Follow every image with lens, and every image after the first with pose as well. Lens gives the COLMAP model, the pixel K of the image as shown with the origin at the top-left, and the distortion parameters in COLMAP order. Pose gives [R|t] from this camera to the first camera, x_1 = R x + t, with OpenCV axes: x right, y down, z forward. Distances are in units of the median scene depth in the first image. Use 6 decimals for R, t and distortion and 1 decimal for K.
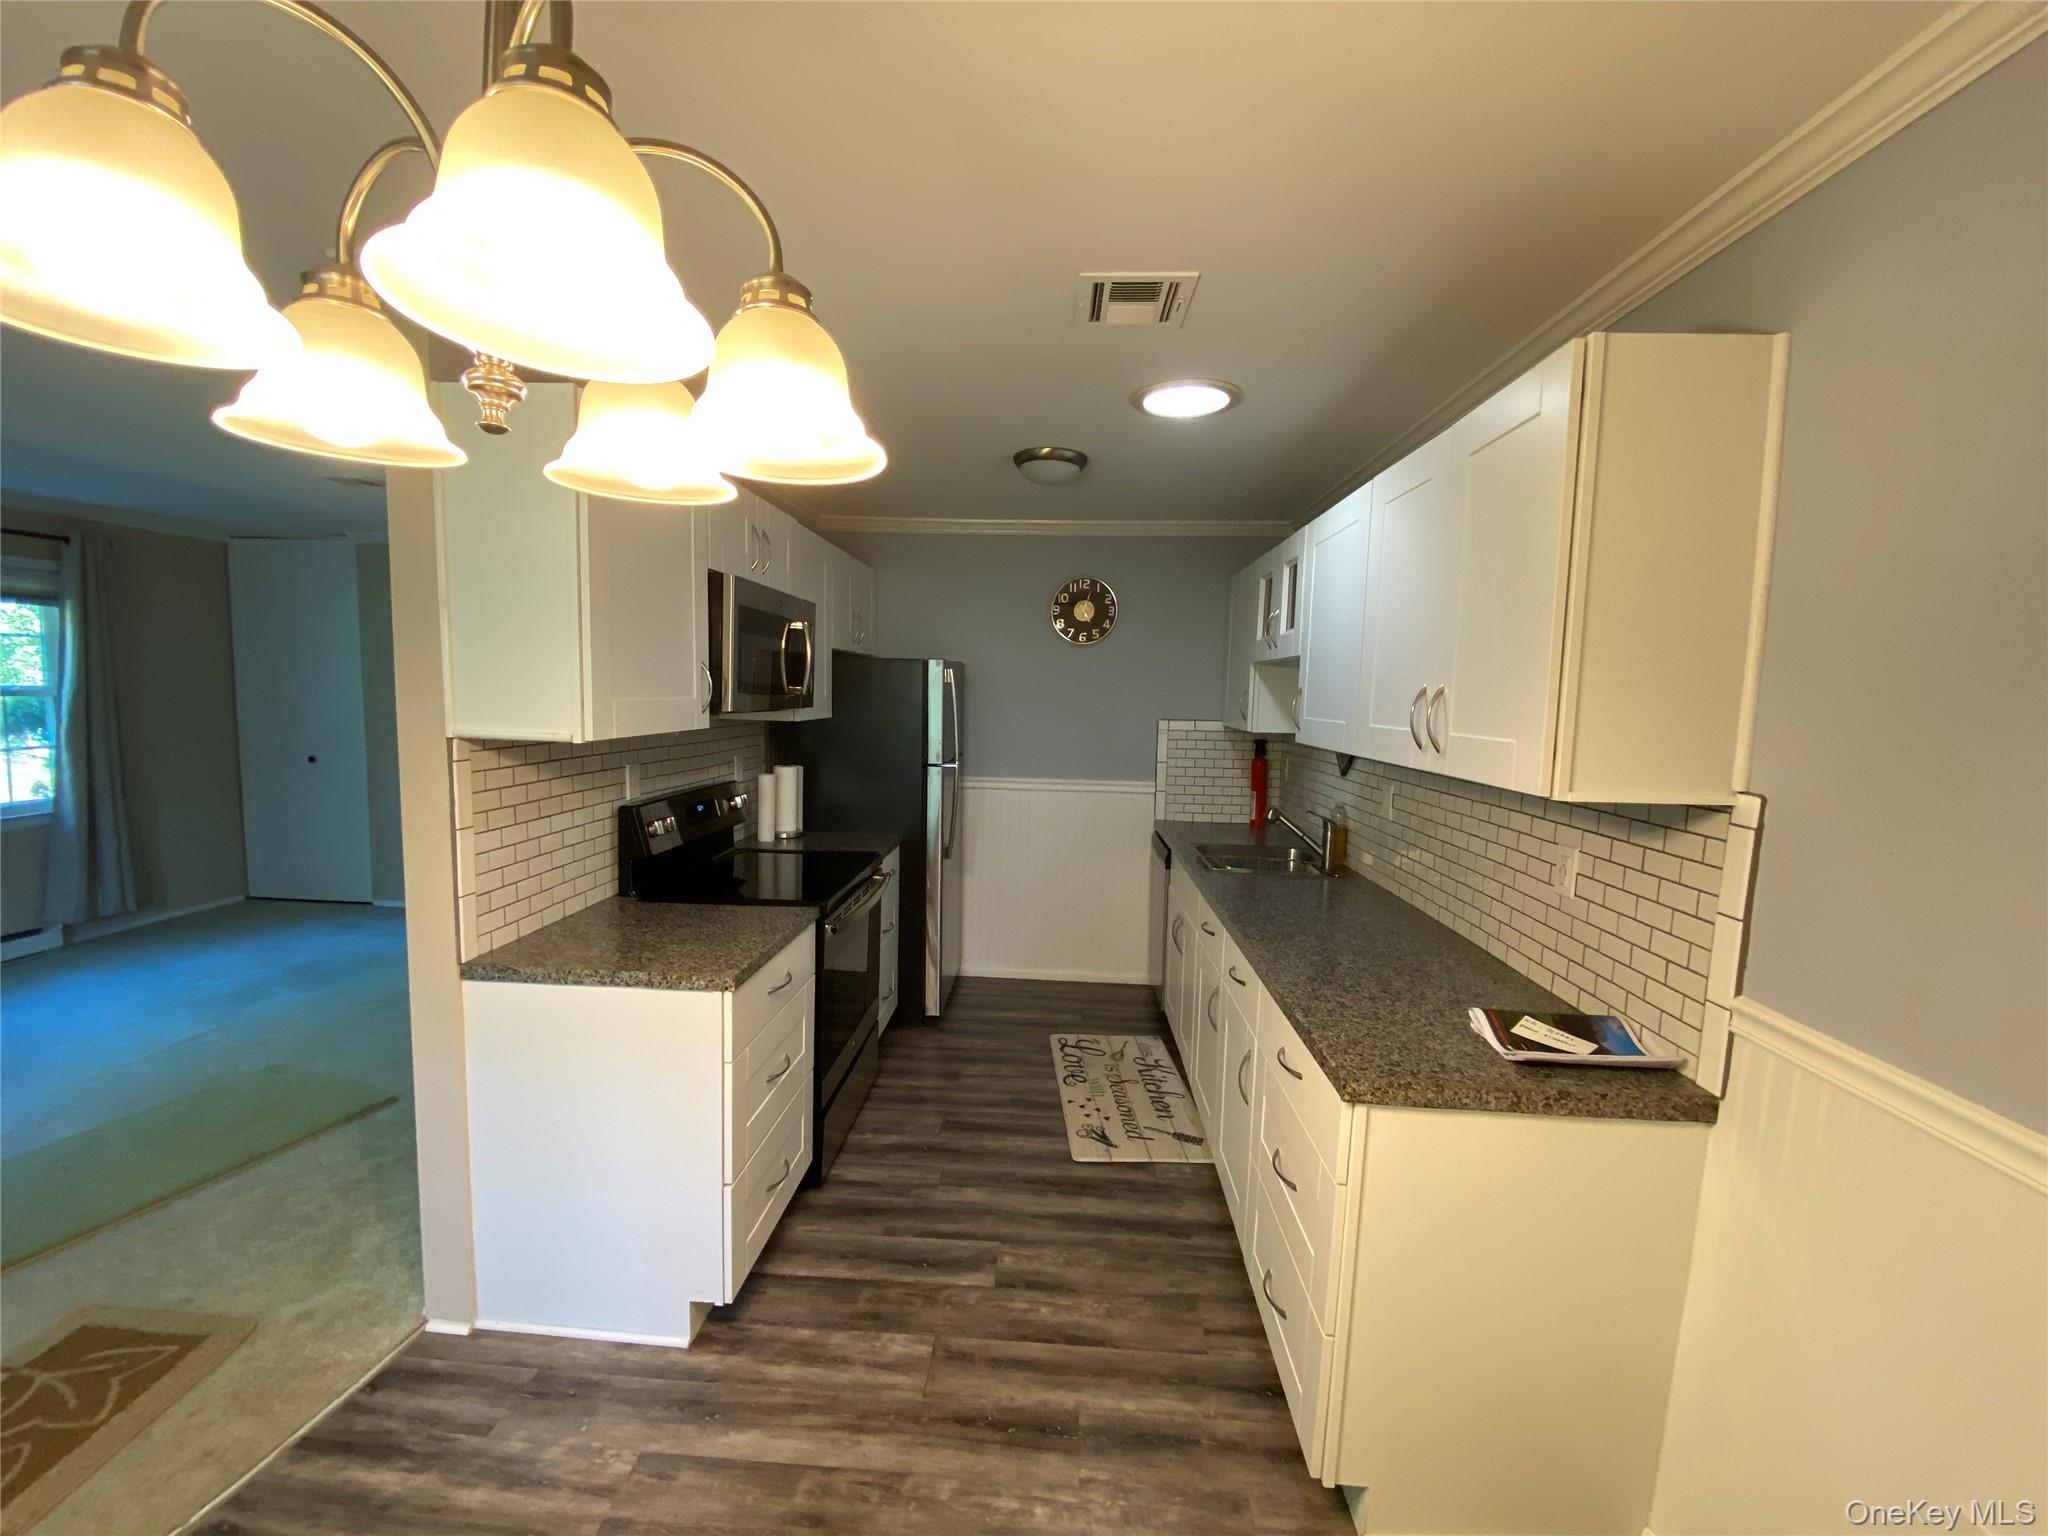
lens RADIAL K [[823.6, 0, 1024.0], [0, 823.6, 768.0], [0, 0, 1]] dist [0.000290, -0.008990]
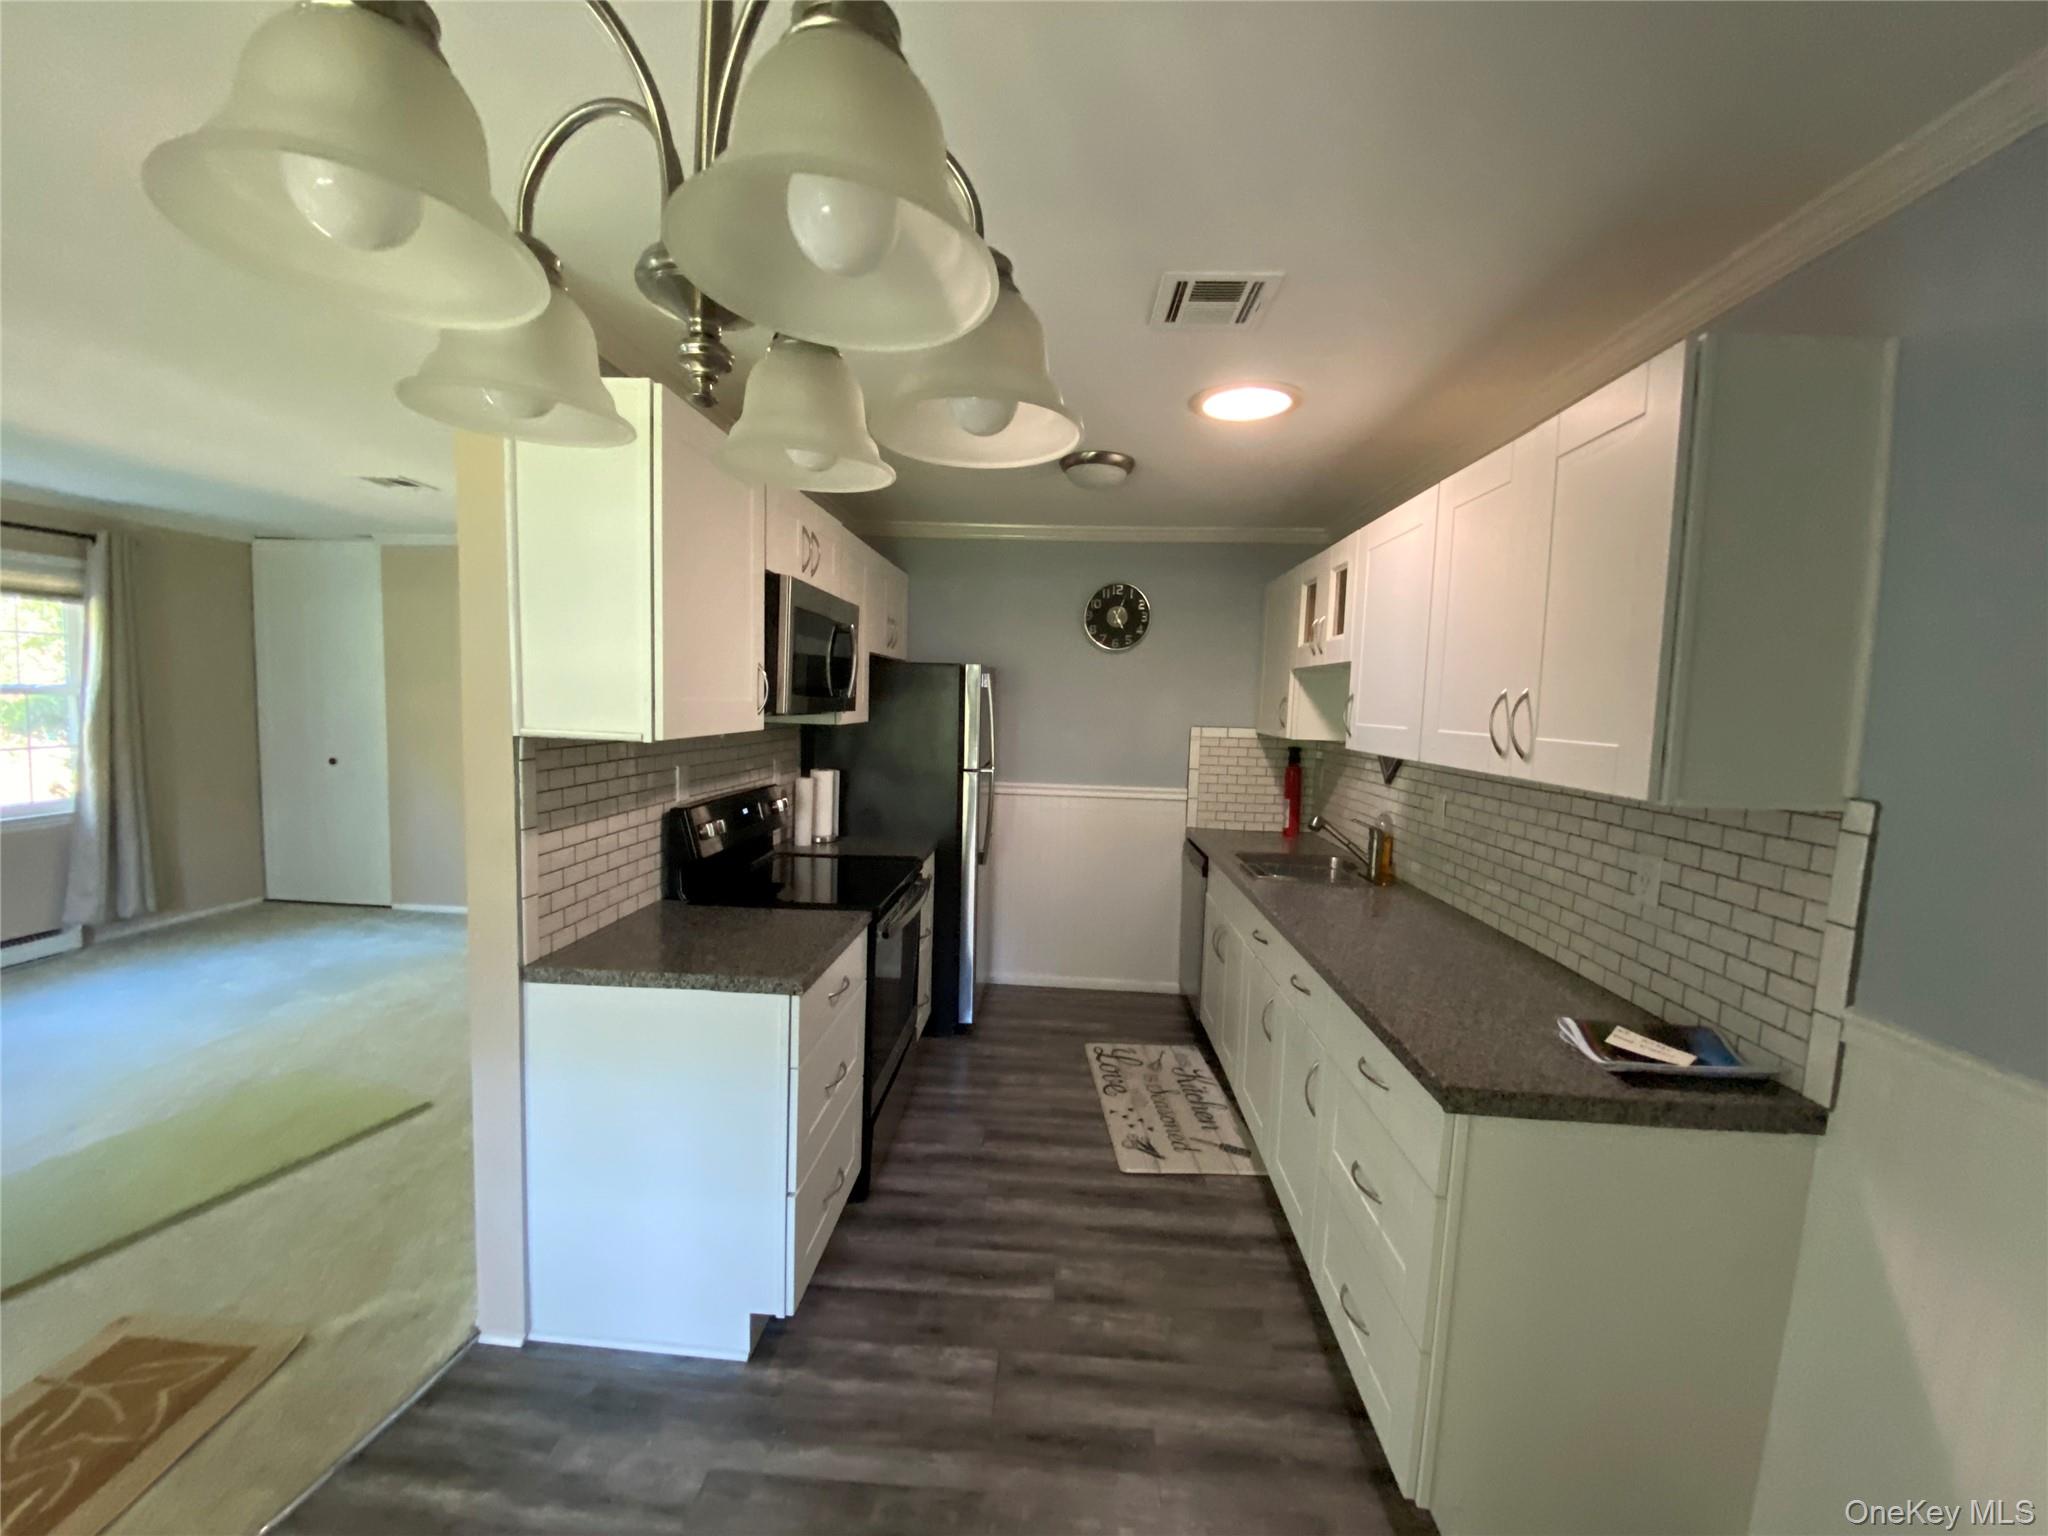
lens RADIAL K [[823.6, 0, 1024.0], [0, 823.6, 768.0], [0, 0, 1]] dist [0.000290, -0.008990]
pose [[0.999973, 0.007321, 0.000215, -0.069974], [-0.007318, 0.999914, -0.010854, 0.006250], [-0.000294, 0.010852, 0.999941, 0.010996]]
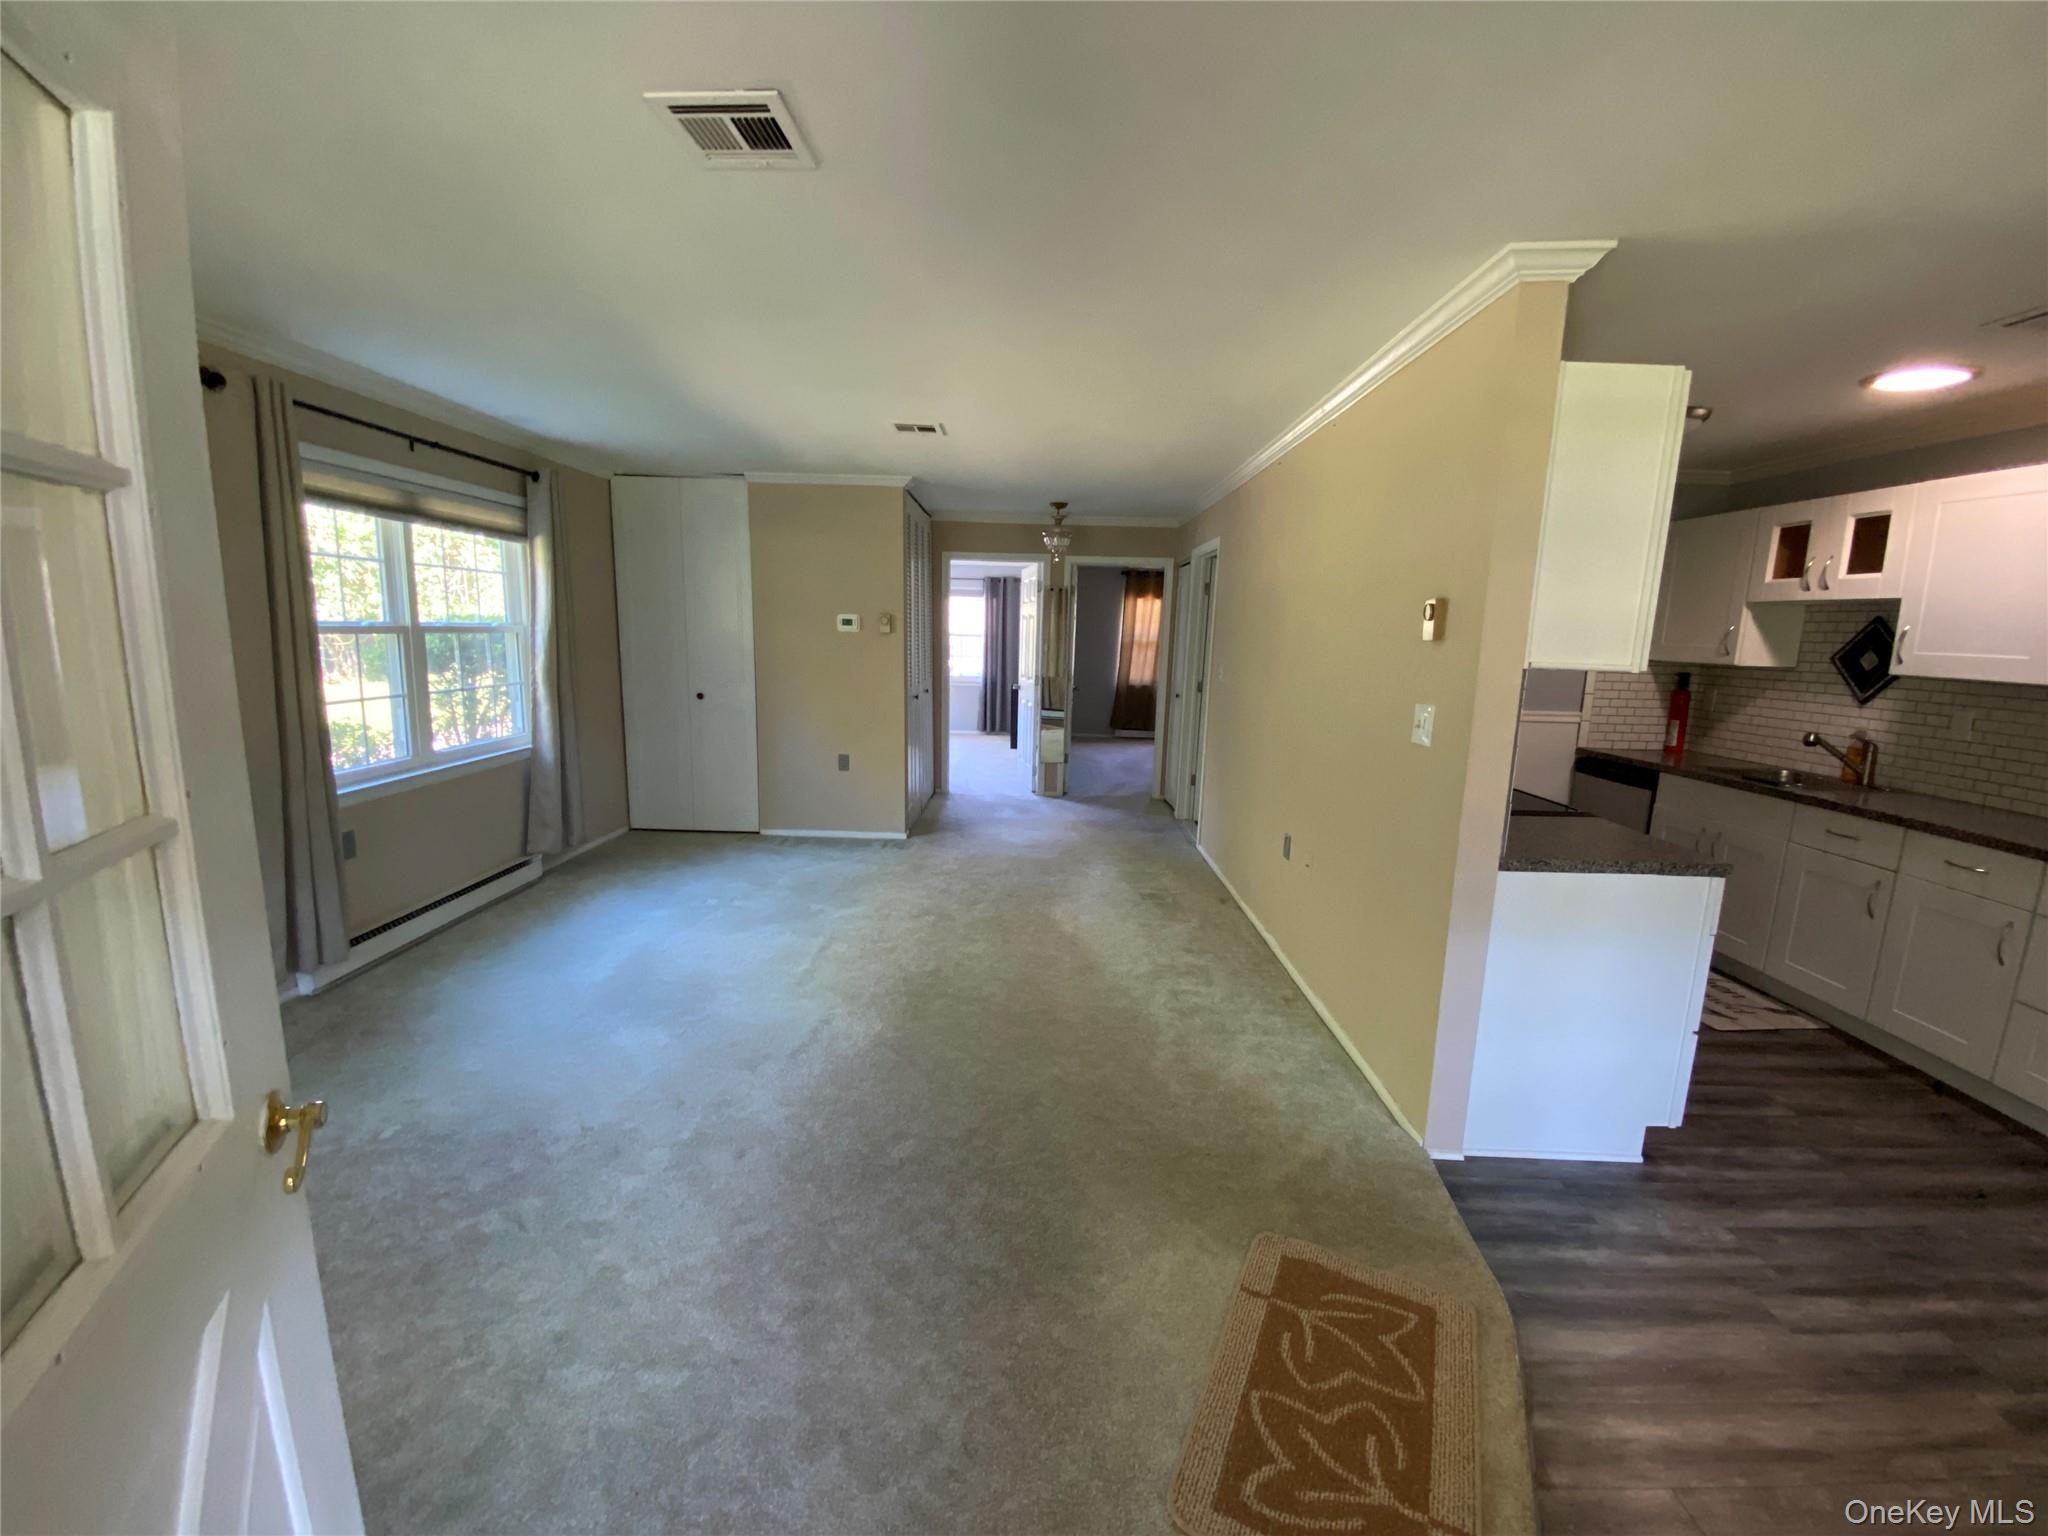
lens RADIAL K [[822.9, 0, 1024.0], [0, 822.9, 768.0], [0, 0, 1]] dist [0.019067, -0.018607]
pose [[0.999244, -0.007190, 0.038209, -1.144469], [0.004291, 0.997143, 0.075417, 0.008774], [-0.038642, -0.075196, 0.996420, -0.138677]]
